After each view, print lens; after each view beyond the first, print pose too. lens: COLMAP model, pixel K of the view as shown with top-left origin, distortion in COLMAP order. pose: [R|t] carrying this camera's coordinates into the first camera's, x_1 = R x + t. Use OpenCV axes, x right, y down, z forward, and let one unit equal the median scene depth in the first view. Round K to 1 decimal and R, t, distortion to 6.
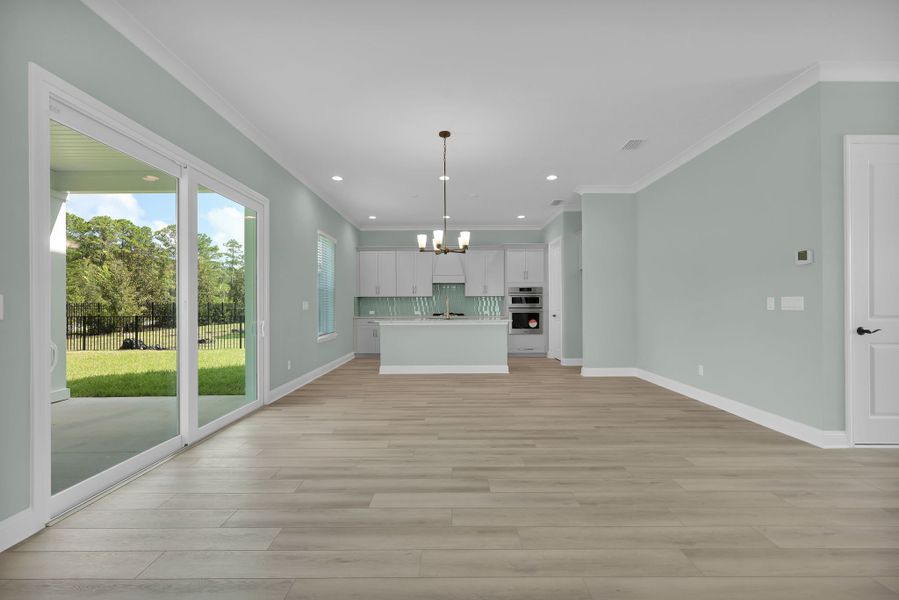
lens RADIAL K [[374.6, 0, 449.5], [0, 374.6, 303.1], [0, 0, 1]] dist [0.003457, -0.000246]
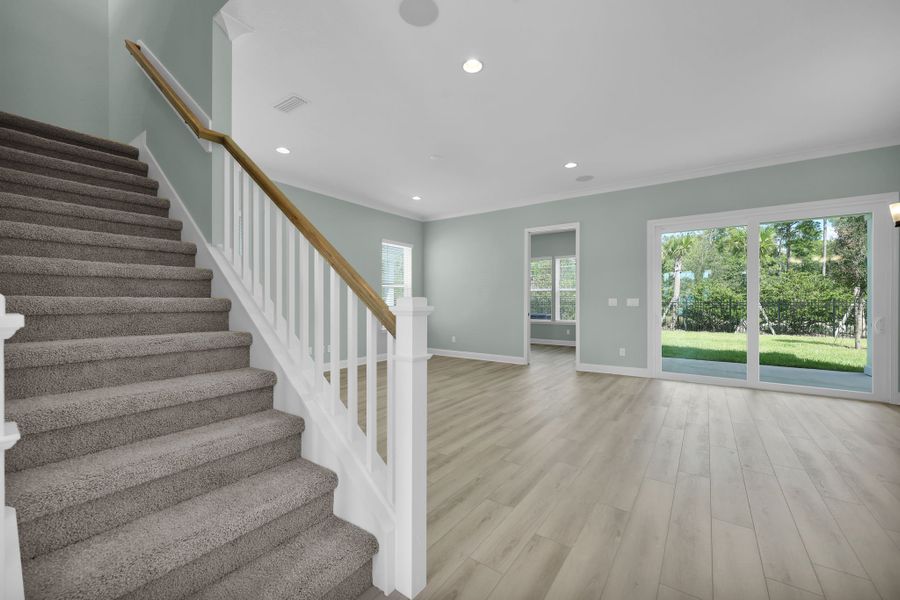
lens RADIAL K [[363.4, 0, 445.2], [0, 363.4, 301.9], [0, 0, 1]] dist [-0.005782, 0.000670]
pose [[-0.584255, 0.002805, -0.811565, 0.658369], [0.005213, 0.999986, -0.000297, 0.000345], [0.811554, -0.004405, -0.584262, 0.418879]]
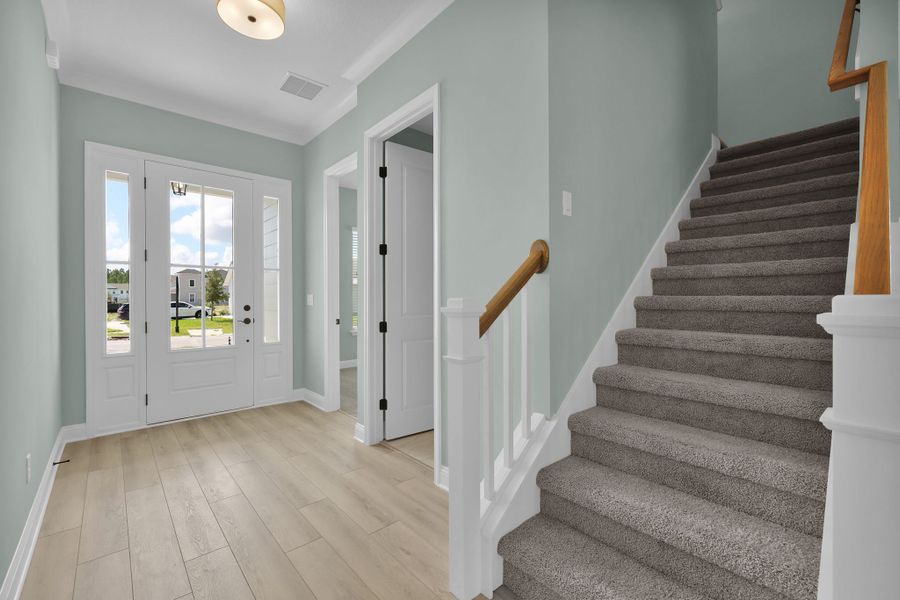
lens RADIAL K [[375.0, 0, 446.1], [0, 375.0, 301.1], [0, 0, 1]] dist [0.003457, -0.000246]
pose [[-0.661445, 0.000107, 0.749993, 0.481570], [0.000685, 1.000000, 0.000461, -0.000827], [-0.749993, 0.000819, -0.661445, 0.431938]]
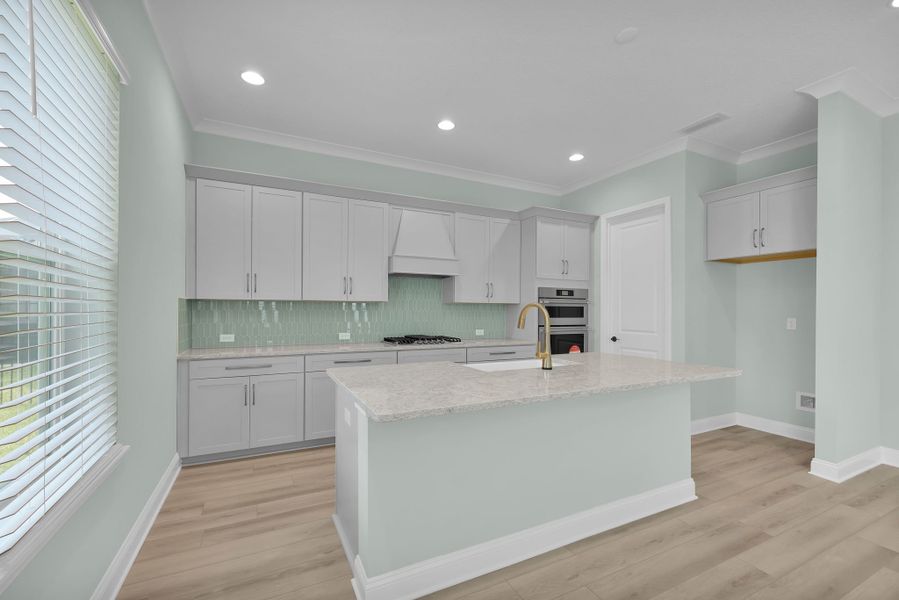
lens RADIAL K [[371.5, 0, 469.7], [0, 371.5, 301.7], [0, 0, 1]] dist [-0.001198, 0.000709]
pose [[0.887916, 0.019958, 0.459572, -0.228268], [-0.009671, 0.999647, -0.024726, -0.009630], [-0.459903, 0.017510, 0.887796, 0.742205]]
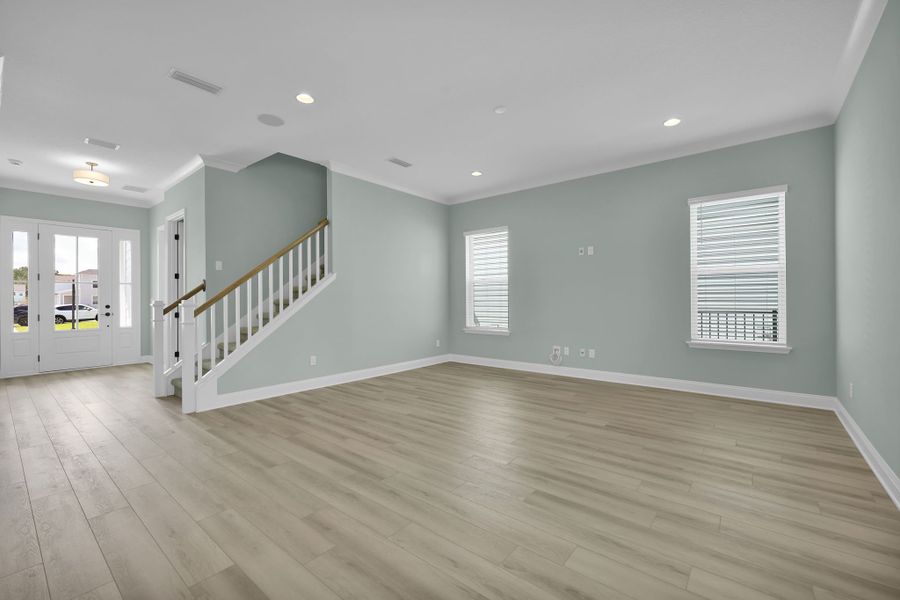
lens RADIAL K [[375.0, 0, 450.5], [0, 375.0, 300.3], [0, 0, 1]] dist [0.003457, -0.000246]
pose [[-0.772754, 0.006906, 0.634668, -0.242337], [0.004996, 0.999976, -0.004797, 0.002970], [-0.634686, -0.000536, -0.772770, 0.470555]]
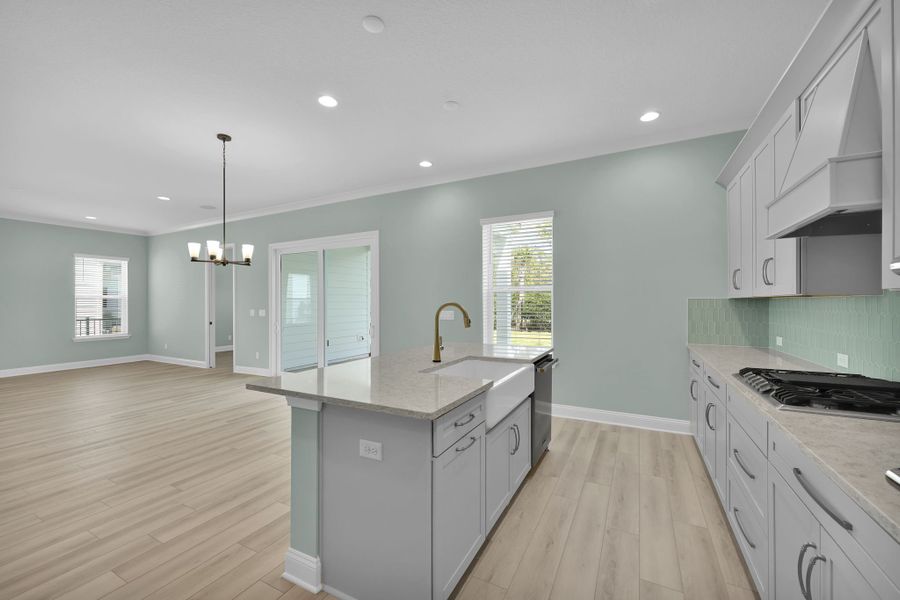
lens RADIAL K [[363.4, 0, 447.6], [0, 363.4, 300.3], [0, 0, 1]] dist [-0.005782, 0.000670]
pose [[-0.465197, 0.000443, -0.885207, 0.343419], [0.011689, 0.999916, -0.005643, -0.021245], [0.885130, -0.012972, -0.465163, 1.236923]]
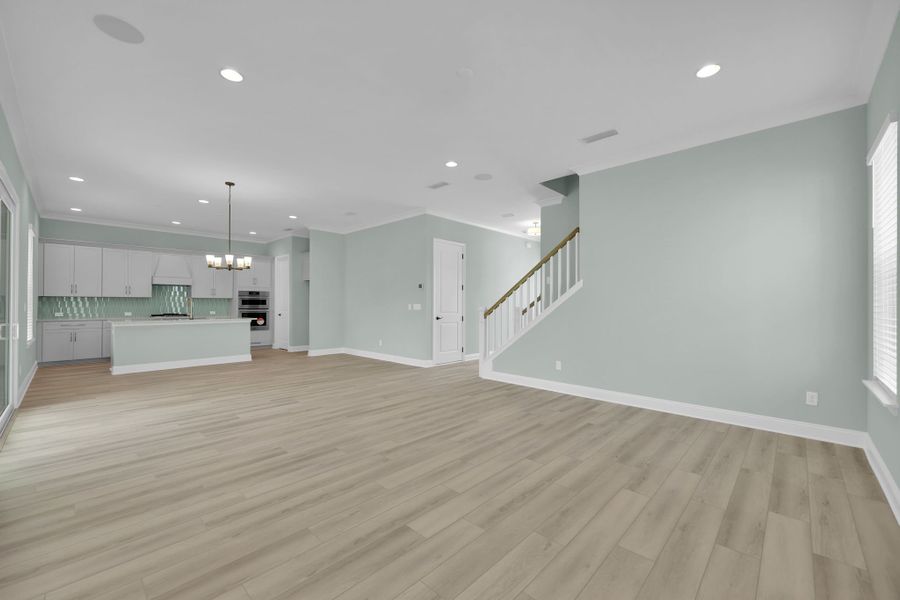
lens RADIAL K [[363.4, 0, 451.4], [0, 363.4, 303.0], [0, 0, 1]] dist [-0.005782, 0.000670]
pose [[0.685507, 0.008156, 0.728020, -0.272808], [-0.008833, 0.999957, -0.002885, -0.009095], [-0.728012, -0.004453, 0.685549, -0.330658]]
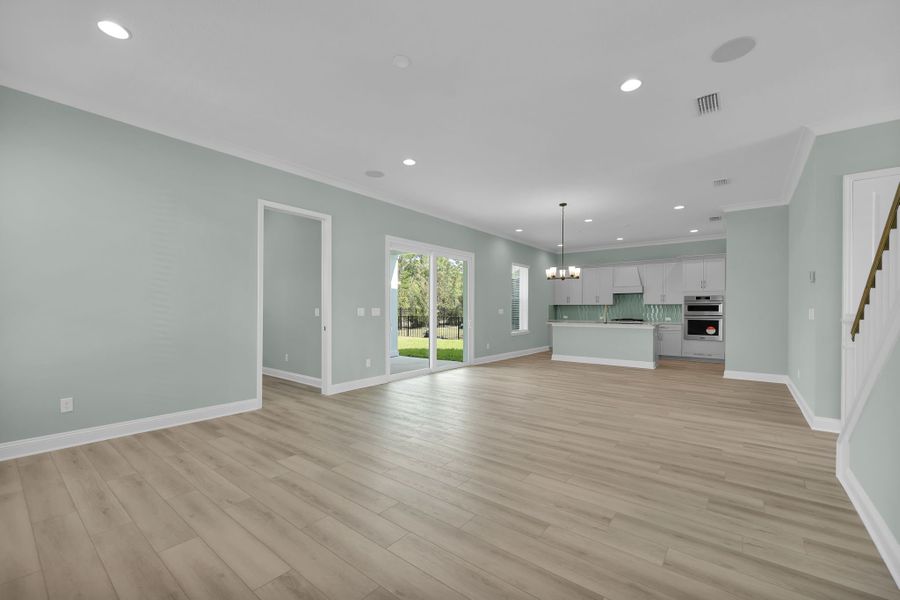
lens RADIAL K [[375.0, 0, 454.9], [0, 375.0, 309.9], [0, 0, 1]] dist [0.003457, -0.000246]
pose [[0.791190, 0.007211, -0.611527, 0.387912], [-0.004178, 0.999971, 0.006385, -0.008520], [0.611556, -0.002497, 0.791197, -0.345486]]
